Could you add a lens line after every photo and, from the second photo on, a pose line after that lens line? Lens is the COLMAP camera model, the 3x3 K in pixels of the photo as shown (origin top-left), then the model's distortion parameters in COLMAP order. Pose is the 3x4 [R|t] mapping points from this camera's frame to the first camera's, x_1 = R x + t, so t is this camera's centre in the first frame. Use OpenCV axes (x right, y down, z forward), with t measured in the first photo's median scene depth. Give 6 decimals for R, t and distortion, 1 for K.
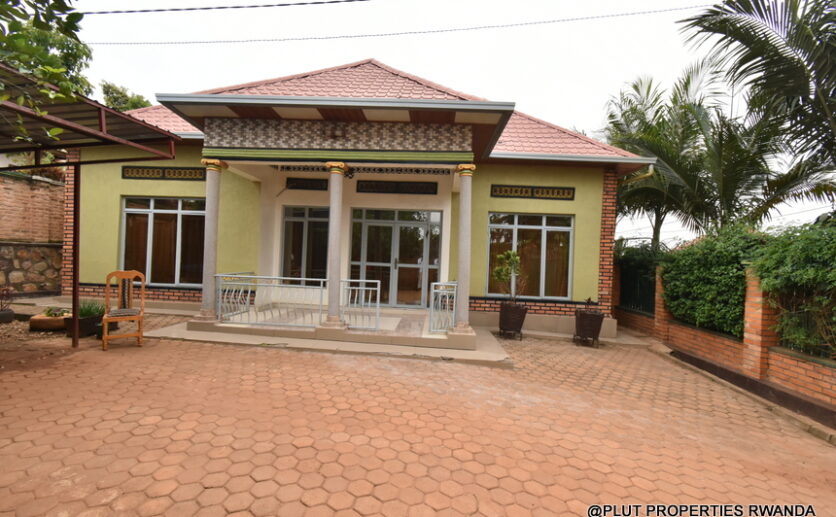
lens RADIAL K [[360.3, 0, 403.9], [0, 360.3, 255.1], [0, 0, 1]] dist [0.018755, -0.010619]
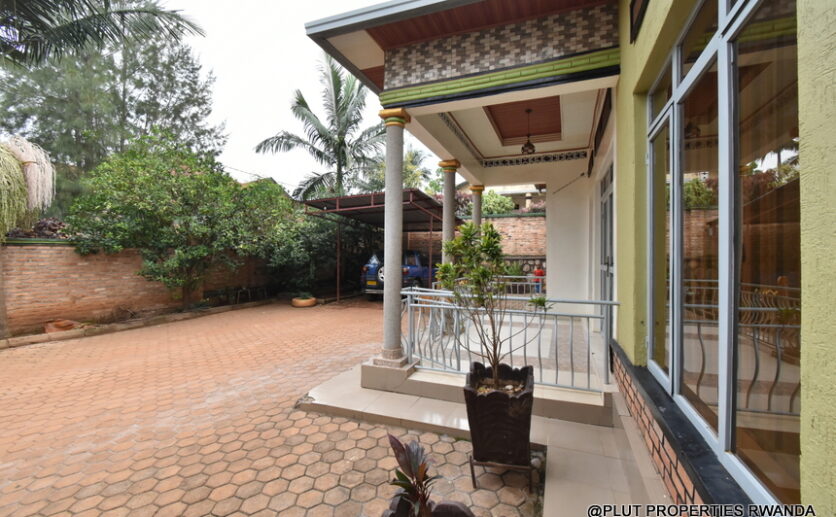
lens RADIAL K [[364.3, 0, 416.2], [0, 364.3, 258.4], [0, 0, 1]] dist [0.000357, 0.000069]
pose [[-0.289423, -0.045156, -0.956136, 0.740814], [-0.004464, 0.998939, -0.045826, 0.054444], [0.957191, -0.008995, -0.289317, 1.172205]]
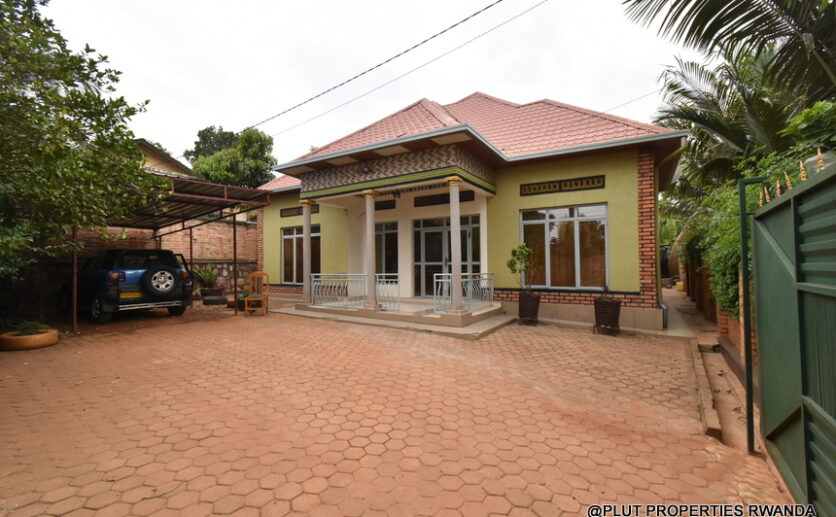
lens RADIAL K [[364.3, 0, 416.2], [0, 364.3, 258.4], [0, 0, 1]] dist [0.000357, 0.000069]
pose [[0.877158, -0.057318, -0.476769, 0.595390], [0.050088, 0.998356, -0.027874, 0.050910], [0.477583, 0.000569, 0.878586, -0.137388]]
